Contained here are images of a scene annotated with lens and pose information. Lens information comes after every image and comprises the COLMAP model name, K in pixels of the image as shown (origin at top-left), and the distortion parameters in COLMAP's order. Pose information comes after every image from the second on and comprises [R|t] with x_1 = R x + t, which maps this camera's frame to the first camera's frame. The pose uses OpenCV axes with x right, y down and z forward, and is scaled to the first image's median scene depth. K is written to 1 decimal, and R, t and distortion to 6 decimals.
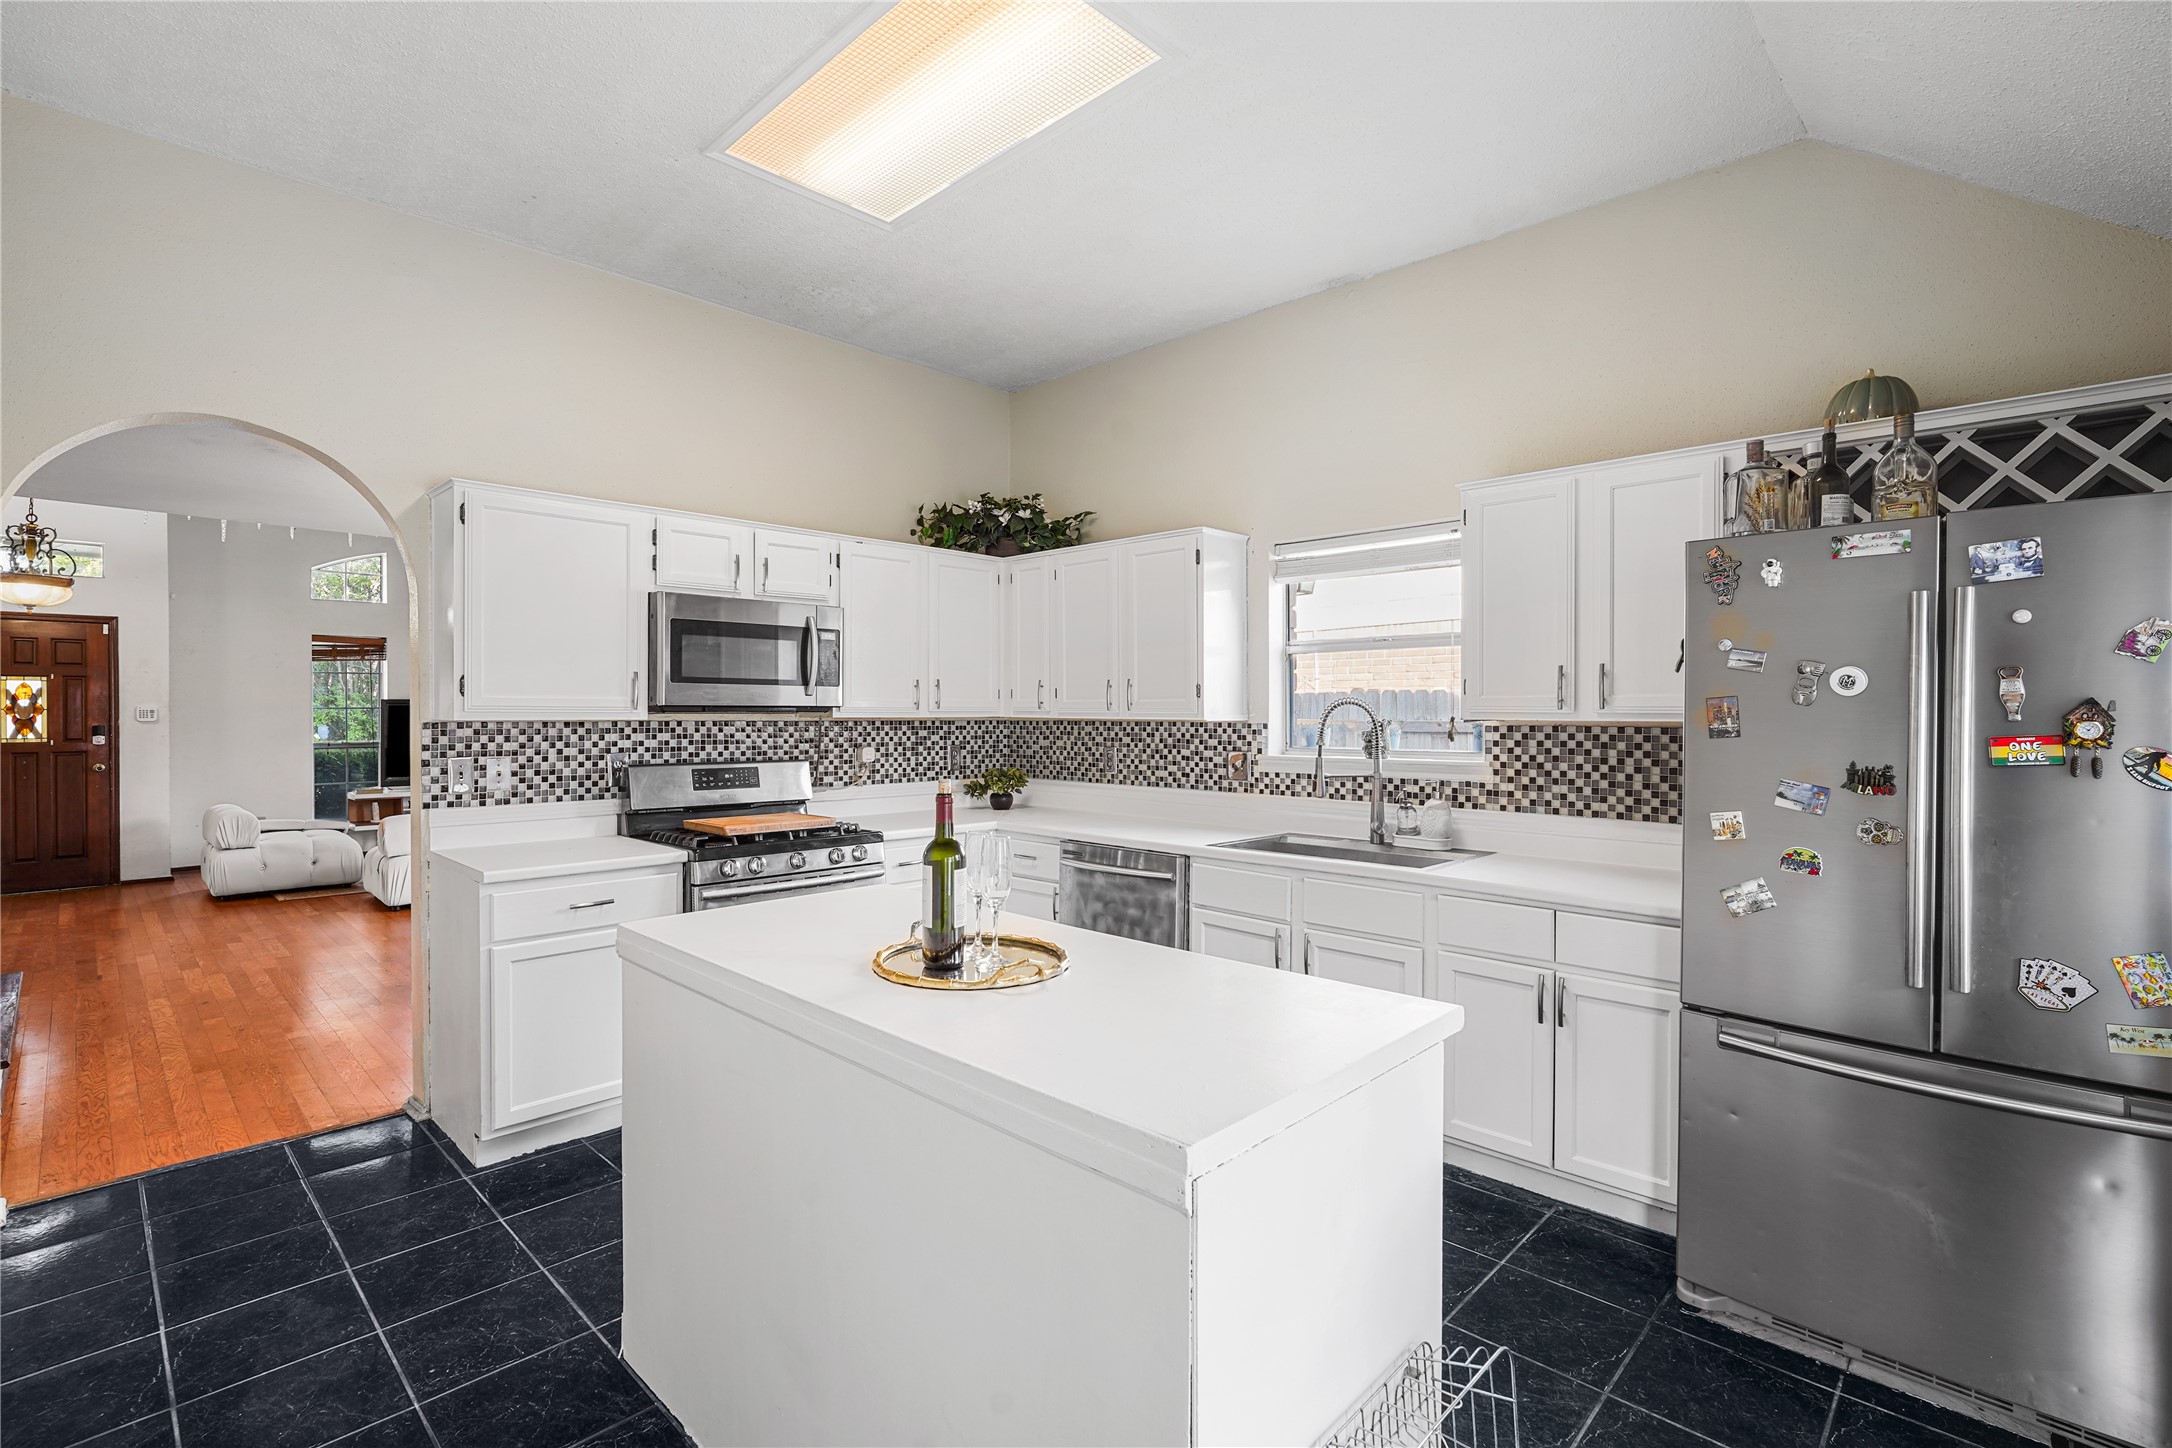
lens RADIAL K [[995.3, 0, 1081.9], [0, 995.3, 719.4], [0, 0, 1]] dist [-0.020609, 0.010214]
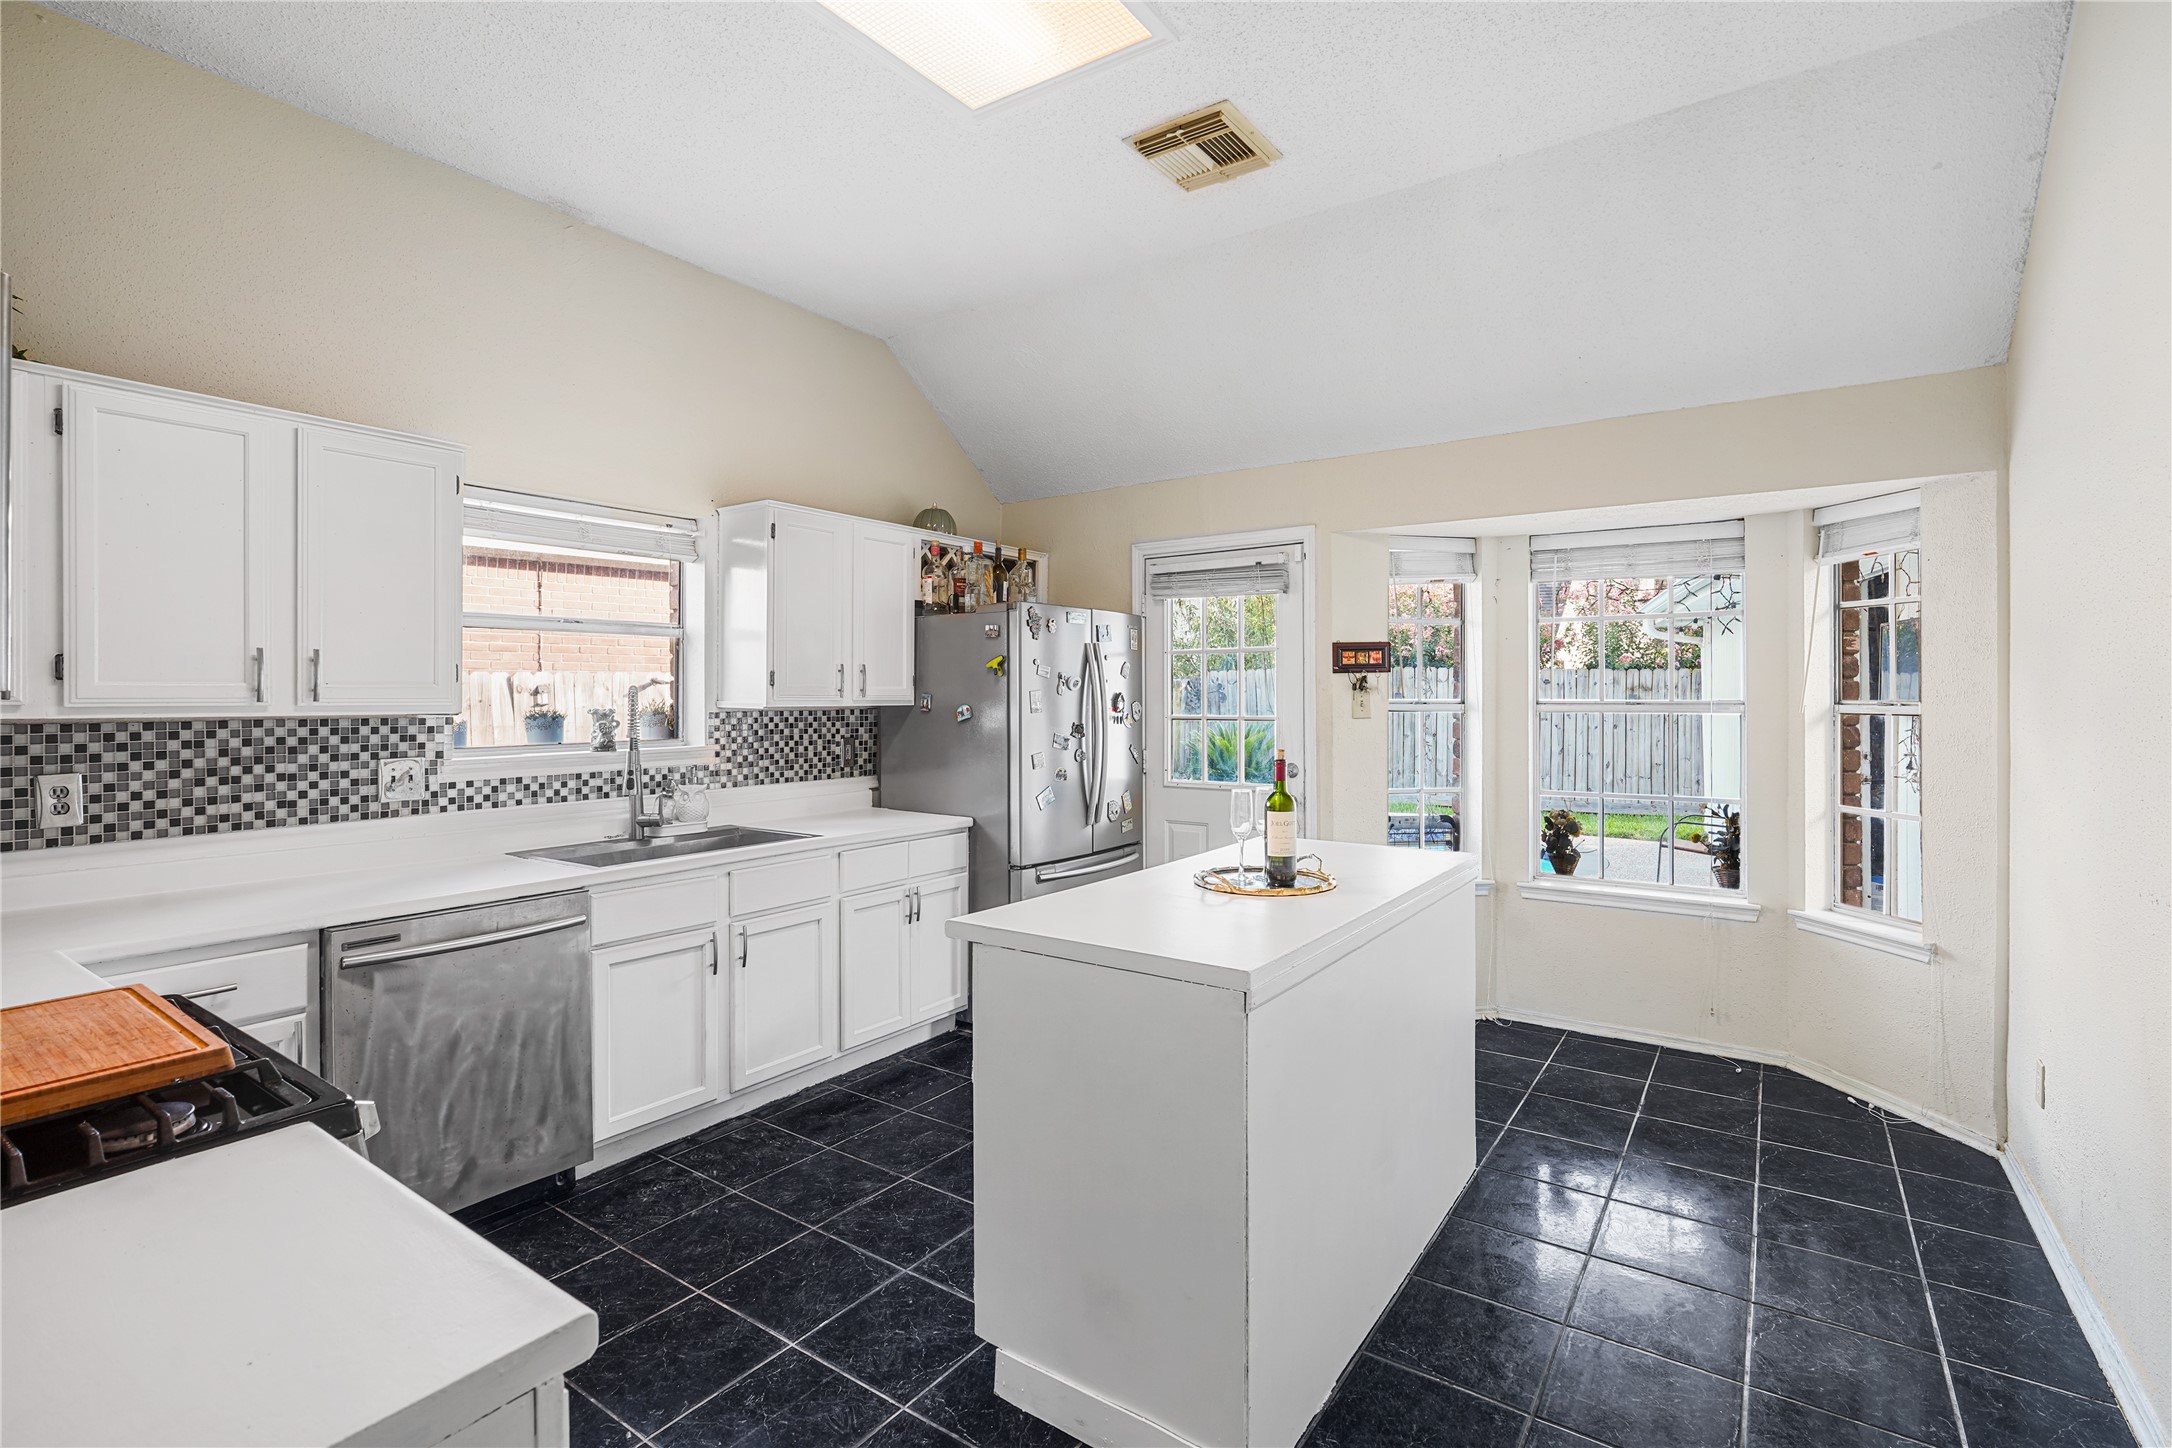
lens RADIAL K [[976.7, 0, 1089.6], [0, 976.7, 712.7], [0, 0, 1]] dist [-0.019634, 0.009821]
pose [[-0.143119, -0.014642, 0.989597, -0.696304], [0.015272, 0.999739, 0.017000, -0.005266], [-0.989588, 0.017546, -0.142858, 0.717813]]
